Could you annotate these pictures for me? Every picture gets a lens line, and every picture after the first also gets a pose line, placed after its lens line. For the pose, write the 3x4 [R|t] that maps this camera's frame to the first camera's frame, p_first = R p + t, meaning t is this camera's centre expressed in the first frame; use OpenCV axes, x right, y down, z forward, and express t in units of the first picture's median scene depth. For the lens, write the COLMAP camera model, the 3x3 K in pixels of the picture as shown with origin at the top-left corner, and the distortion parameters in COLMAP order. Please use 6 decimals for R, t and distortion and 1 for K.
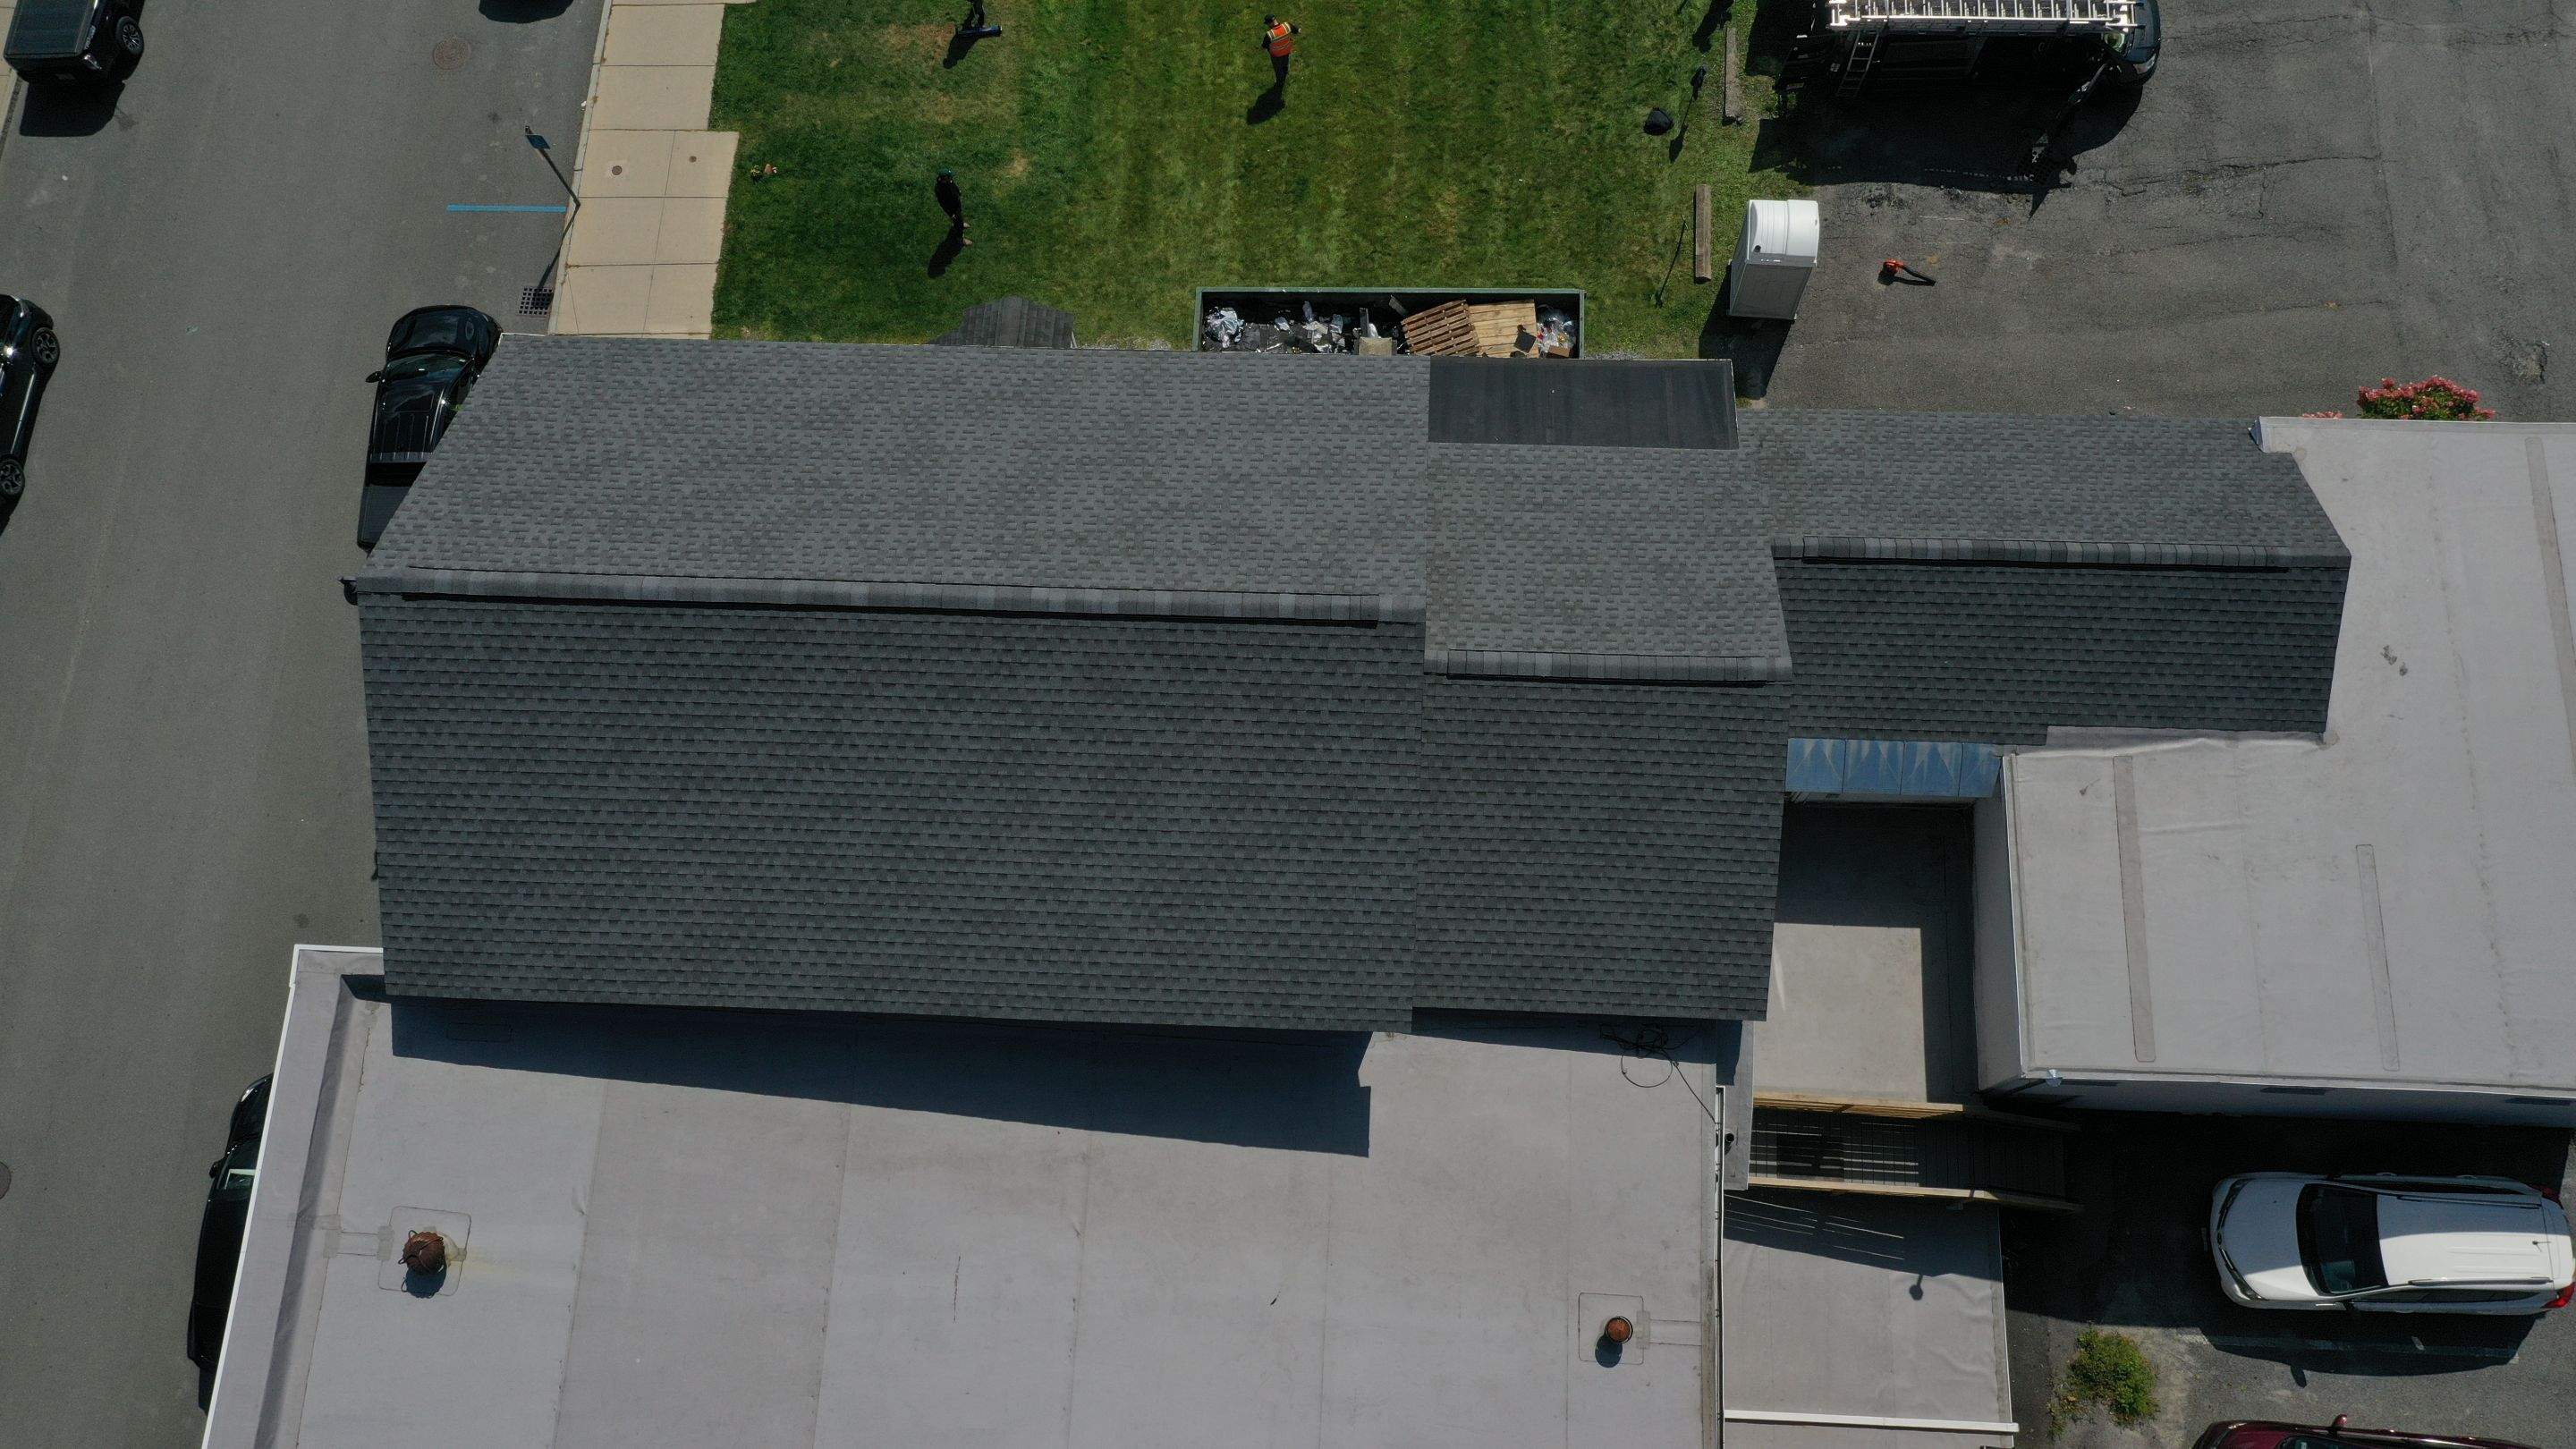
lens RADIAL K [[2083.9, 0, 1290.6], [0, 2083.9, 697.2], [0, 0, 1]] dist [0.022265, -0.005104]
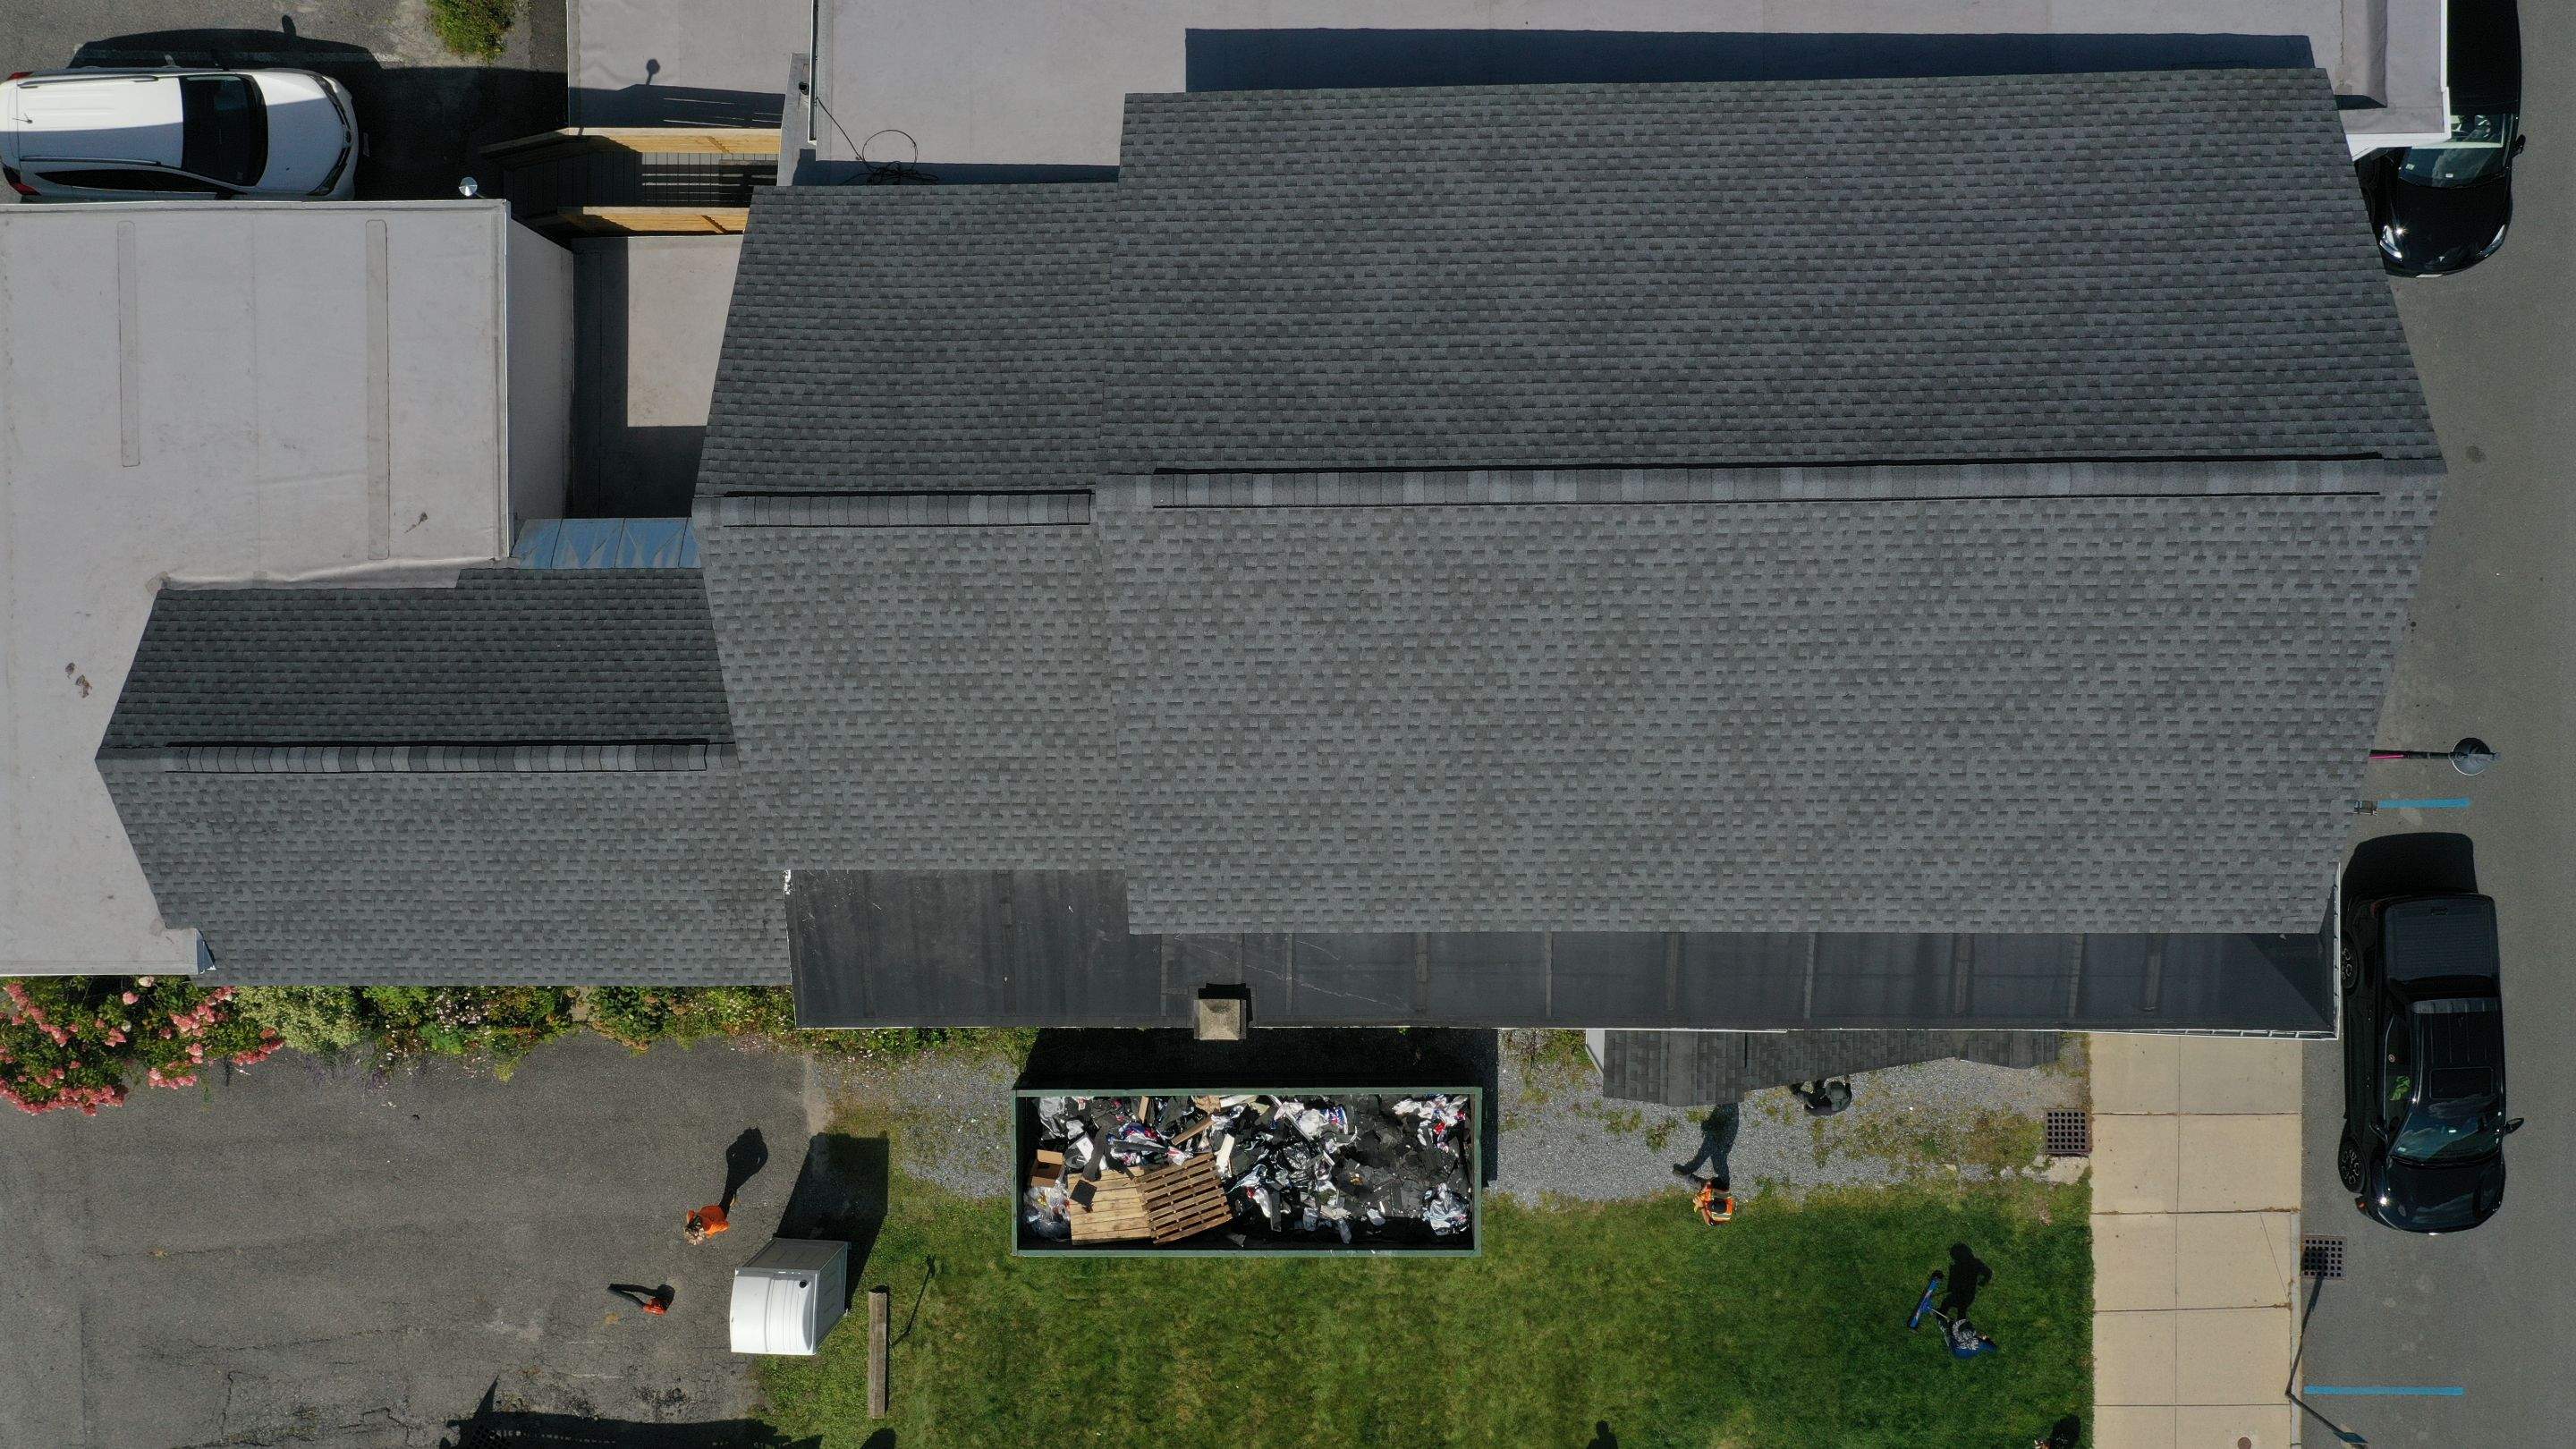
lens RADIAL K [[2083.9, 0, 1286.7], [0, 2083.9, 736.5], [0, 0, 1]] dist [0.022265, -0.005104]
pose [[-0.995248, 0.047634, 0.084932, -0.063229], [-0.020573, -0.955358, 0.294734, -0.315229], [0.095180, 0.291586, 0.951797, 0.200581]]
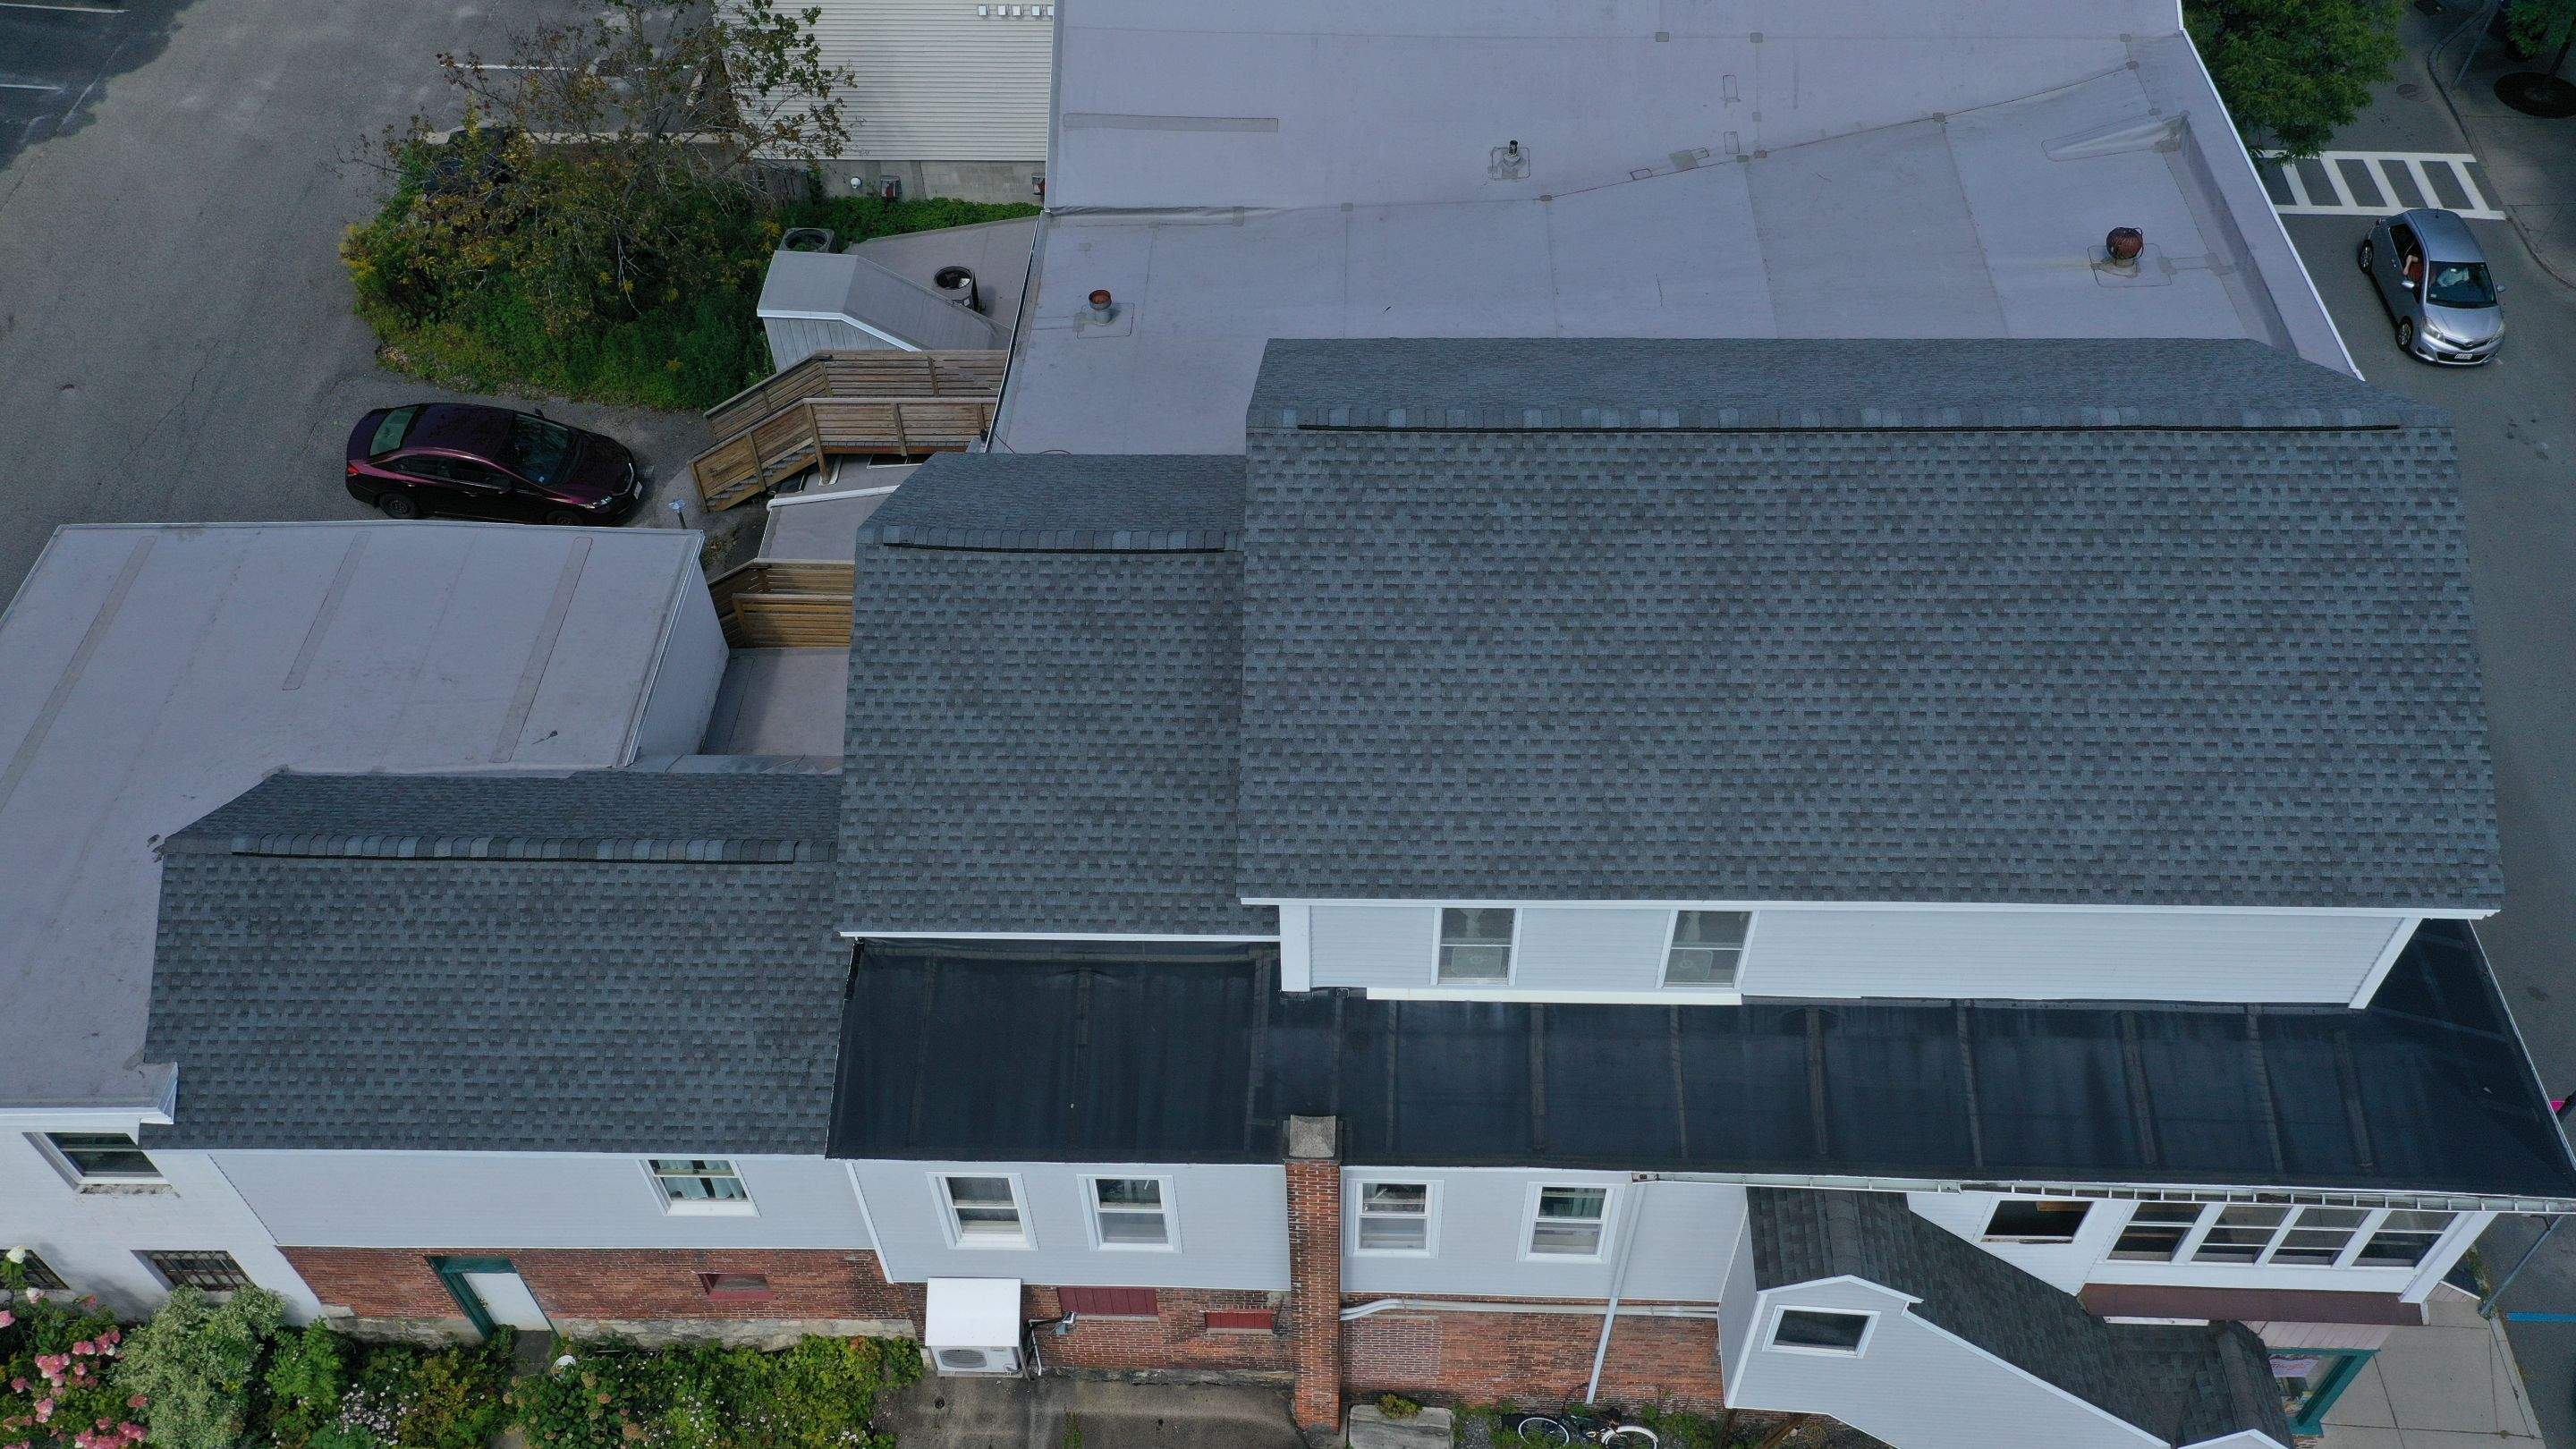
lens RADIAL K [[2083.9, 0, 1285.8], [0, 2083.9, 712.5], [0, 0, 1]] dist [0.022265, -0.005104]
pose [[-0.998180, 0.049810, 0.034000, 0.018759], [0.004569, -0.499692, 0.866191, -0.750941], [0.060134, 0.864770, 0.498555, 0.537167]]
